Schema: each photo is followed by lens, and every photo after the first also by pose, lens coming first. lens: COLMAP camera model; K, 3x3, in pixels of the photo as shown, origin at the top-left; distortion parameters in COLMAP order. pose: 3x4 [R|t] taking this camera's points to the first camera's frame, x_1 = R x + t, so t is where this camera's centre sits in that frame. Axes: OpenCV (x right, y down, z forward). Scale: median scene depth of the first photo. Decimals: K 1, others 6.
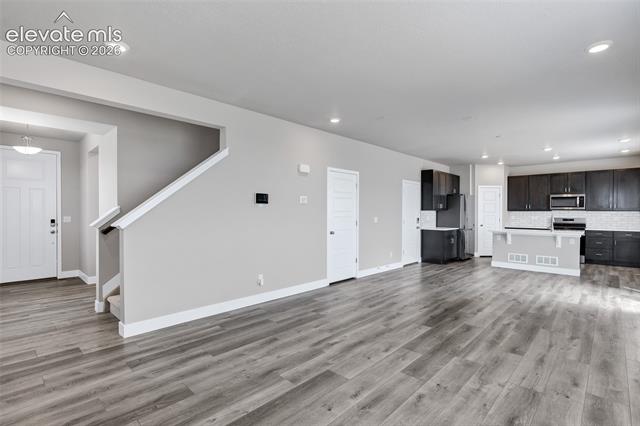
lens RADIAL K [[305.4, 0, 332.8], [0, 305.4, 214.3], [0, 0, 1]] dist [0.003560, -0.000173]
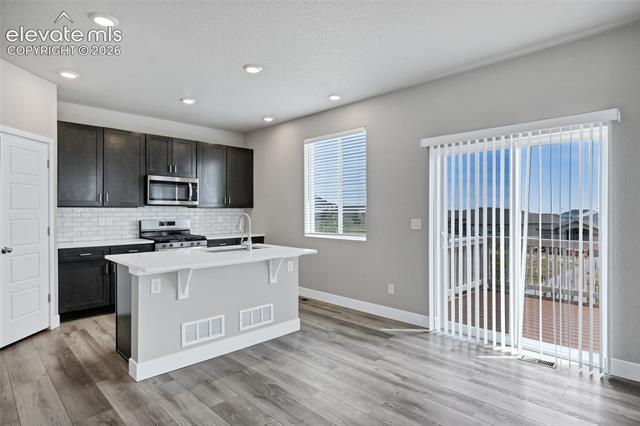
lens RADIAL K [[354.4, 0, 314.2], [0, 354.4, 209.7], [0, 0, 1]] dist [0.007118, 0.002426]
pose [[0.074617, 0.001587, 0.997211, 0.305005], [0.008566, 0.999961, -0.002232, -0.006636], [-0.997175, 0.008708, 0.074600, 1.434085]]
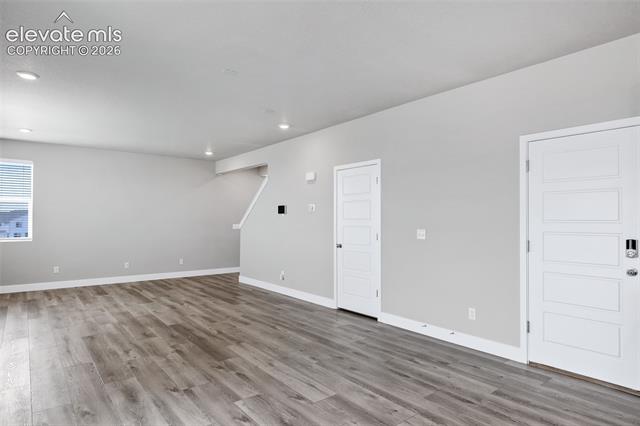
lens RADIAL K [[384.6, 0, 319.6], [0, 384.6, 216.4], [0, 0, 1]] dist [0.017778, -0.005179]
pose [[-0.173748, -0.013908, -0.984692, 1.316809], [-0.007822, 0.999888, -0.012742, -0.005621], [0.984759, 0.005488, -0.173837, 1.460550]]
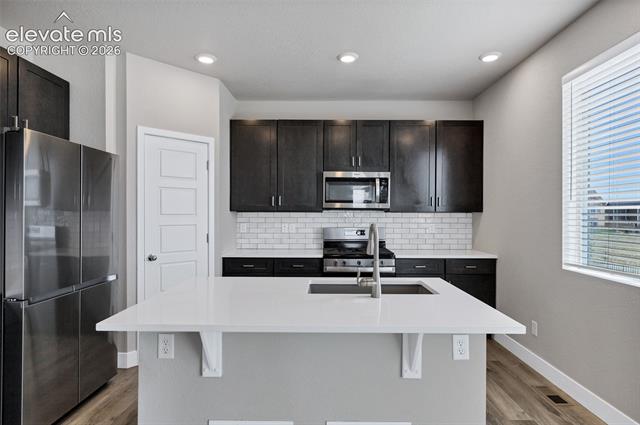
lens RADIAL K [[354.4, 0, 322.2], [0, 354.4, 217.7], [0, 0, 1]] dist [0.007118, 0.002426]
pose [[0.748952, -0.007058, 0.662587, 0.839136], [0.003755, 0.999972, 0.006408, -0.013117], [-0.662614, -0.002311, 0.748958, 1.367817]]
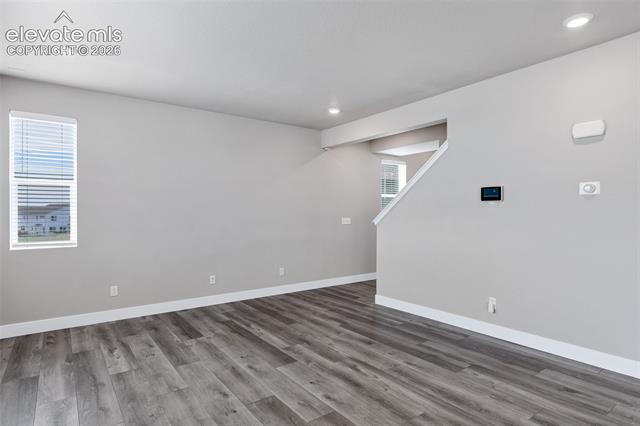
lens RADIAL K [[354.4, 0, 317.1], [0, 354.4, 215.6], [0, 0, 1]] dist [0.007118, 0.002426]
pose [[-0.195817, 0.004811, -0.980629, 0.702947], [-0.003340, 0.999979, 0.005573, -0.002921], [0.980635, 0.004367, -0.195797, 0.778417]]
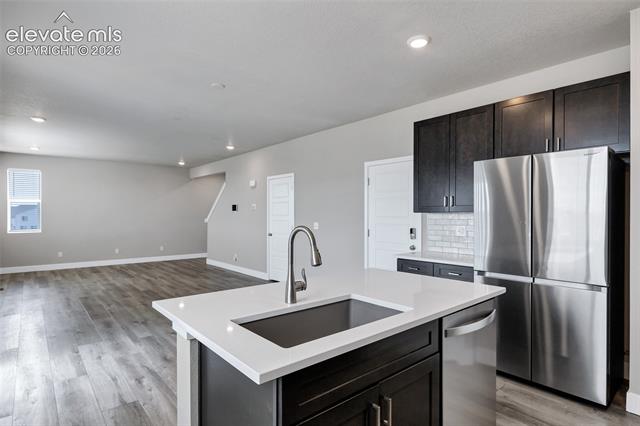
lens RADIAL K [[354.4, 0, 322.7], [0, 354.4, 215.5], [0, 0, 1]] dist [0.007118, 0.002426]
pose [[-0.135932, 0.000956, -0.990718, 1.635582], [-0.005335, 0.999984, 0.001697, -0.016646], [0.990704, 0.005517, -0.135925, 1.773524]]
